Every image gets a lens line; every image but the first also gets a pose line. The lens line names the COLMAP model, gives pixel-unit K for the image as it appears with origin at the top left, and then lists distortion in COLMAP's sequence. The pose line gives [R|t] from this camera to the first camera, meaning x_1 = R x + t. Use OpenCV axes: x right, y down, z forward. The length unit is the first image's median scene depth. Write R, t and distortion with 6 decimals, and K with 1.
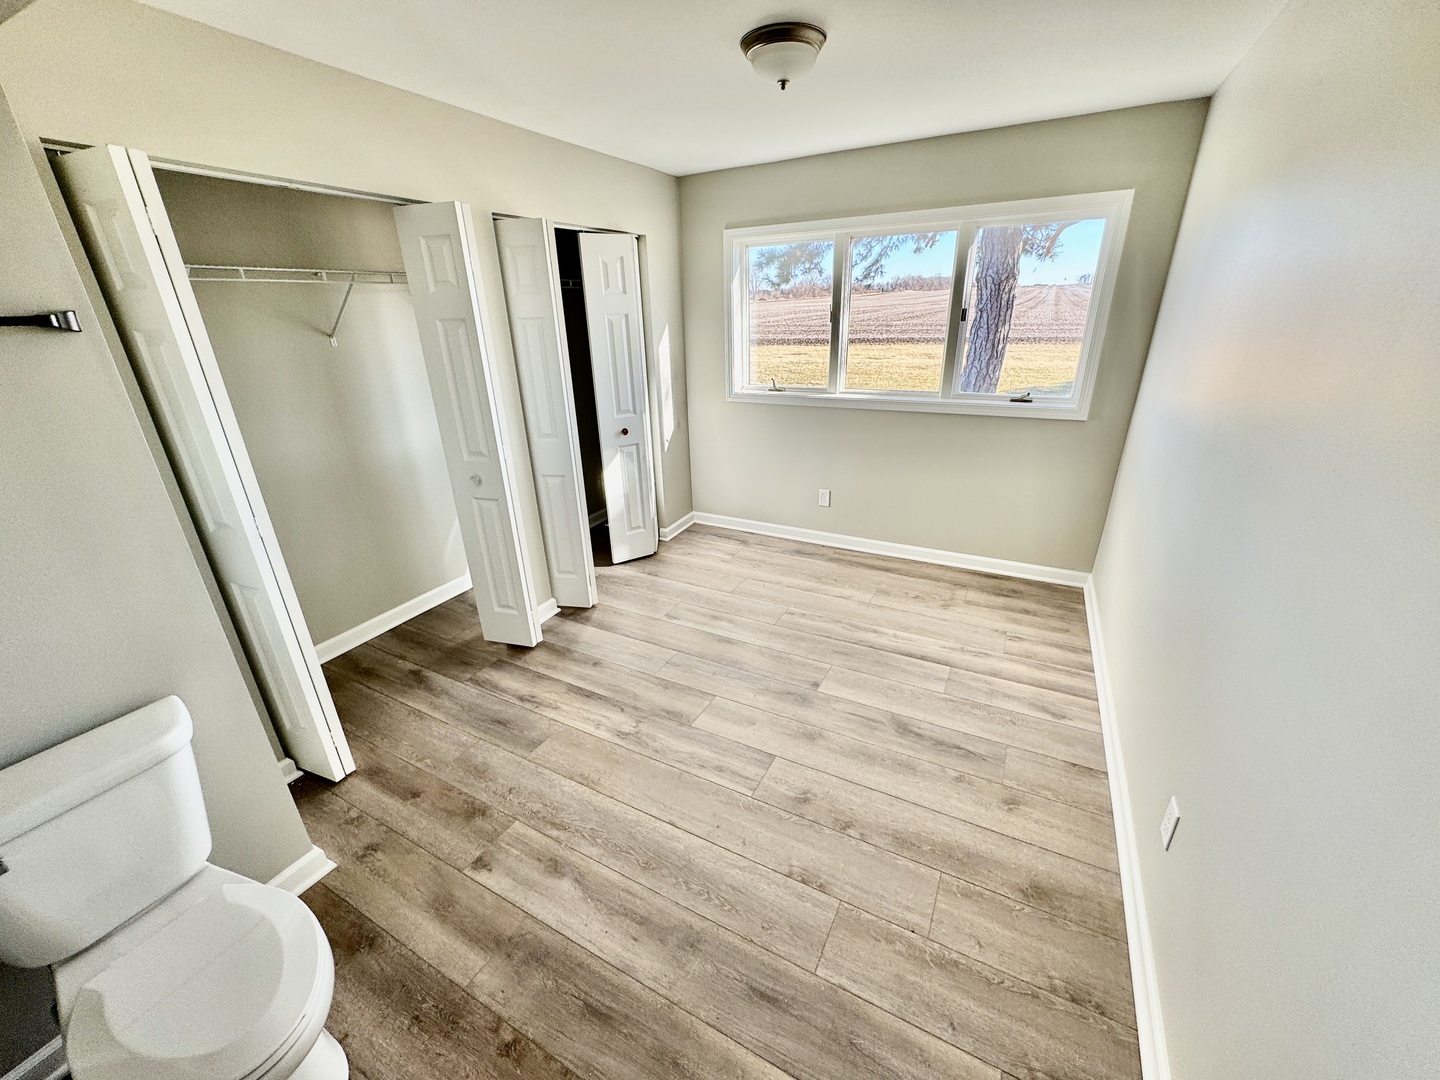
lens RADIAL K [[575.7, 0, 719.2], [0, 575.7, 538.5], [0, 0, 1]] dist [-0.001810, 0.000320]
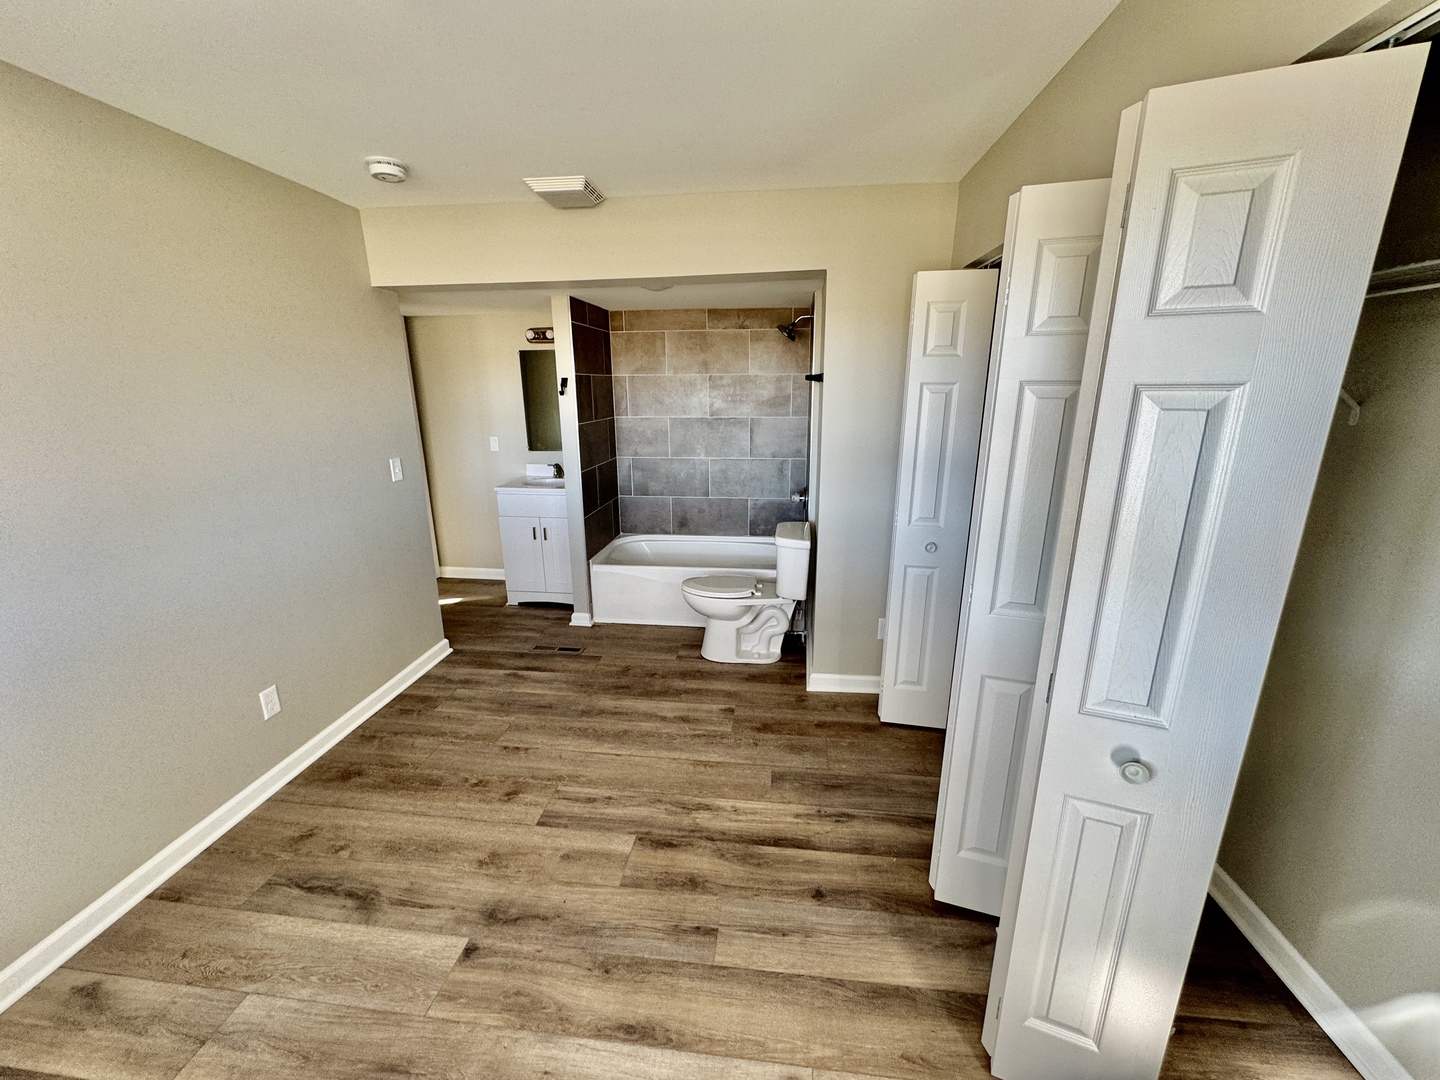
lens RADIAL K [[575.7, 0, 718.2], [0, 575.7, 539.3], [0, 0, 1]] dist [-0.001810, 0.000320]
pose [[-0.929597, 0.125969, -0.346384, 0.075385], [-0.109345, 0.803221, 0.585559, -0.525344], [0.351985, 0.582209, -0.732898, 1.325591]]
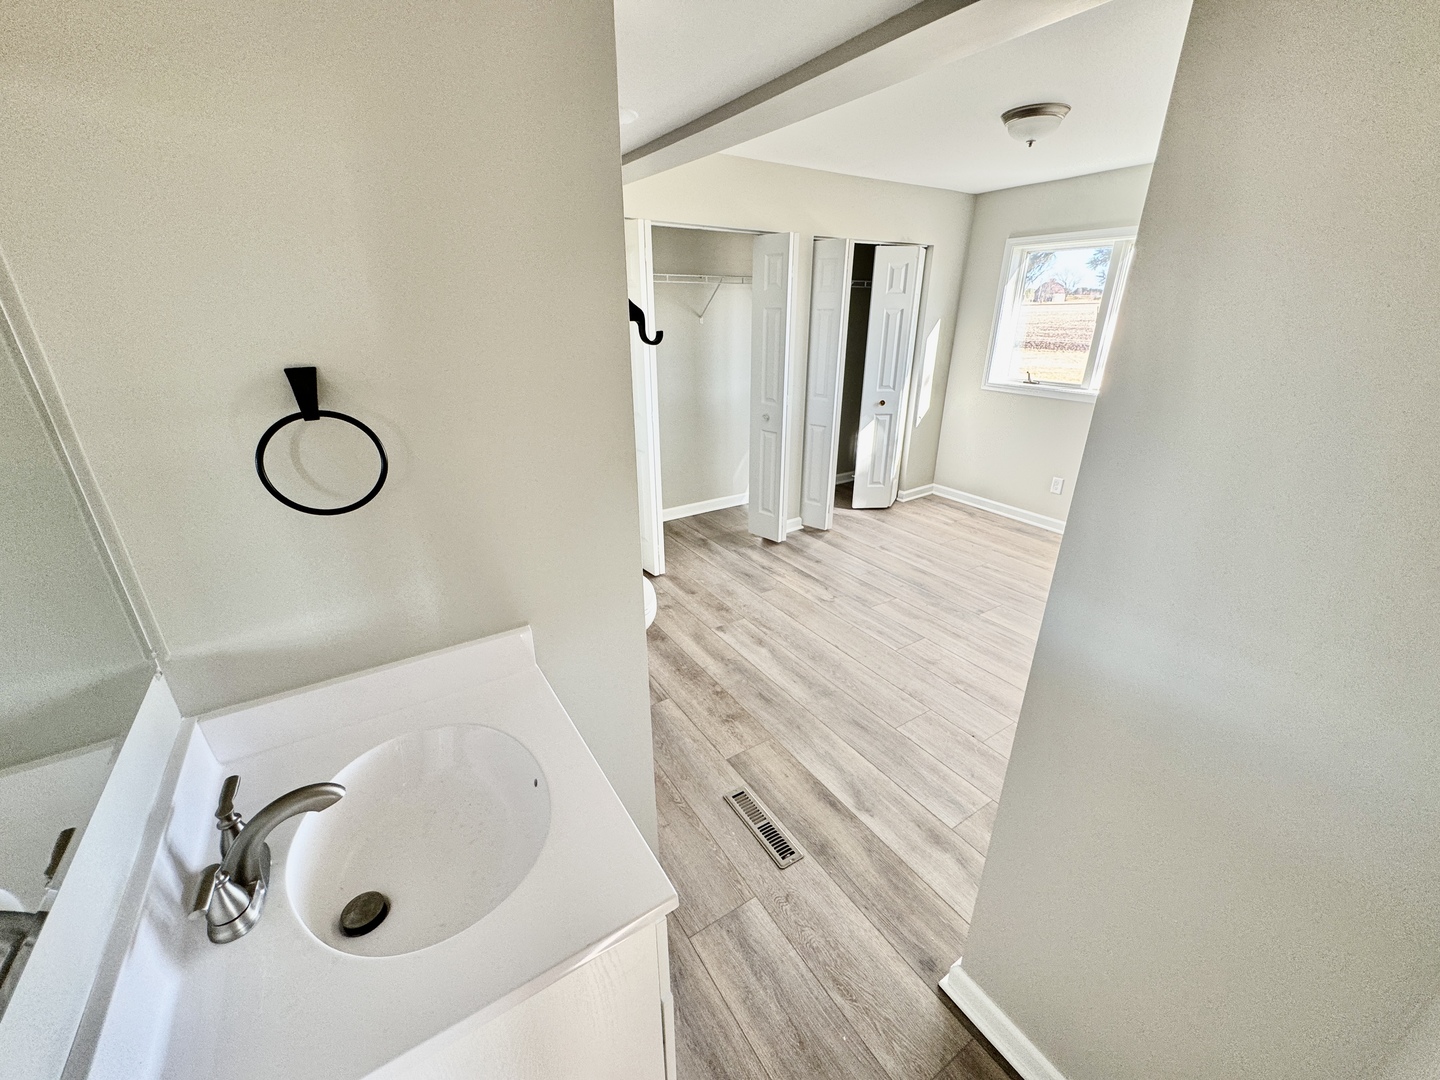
lens RADIAL K [[575.7, 0, 718.8], [0, 575.7, 538.2], [0, 0, 1]] dist [-0.001810, 0.000320]
pose [[0.874350, 0.206850, -0.439004, 0.190113], [-0.203747, 0.977490, 0.054777, 0.149290], [0.440453, 0.041551, 0.896814, -0.377577]]
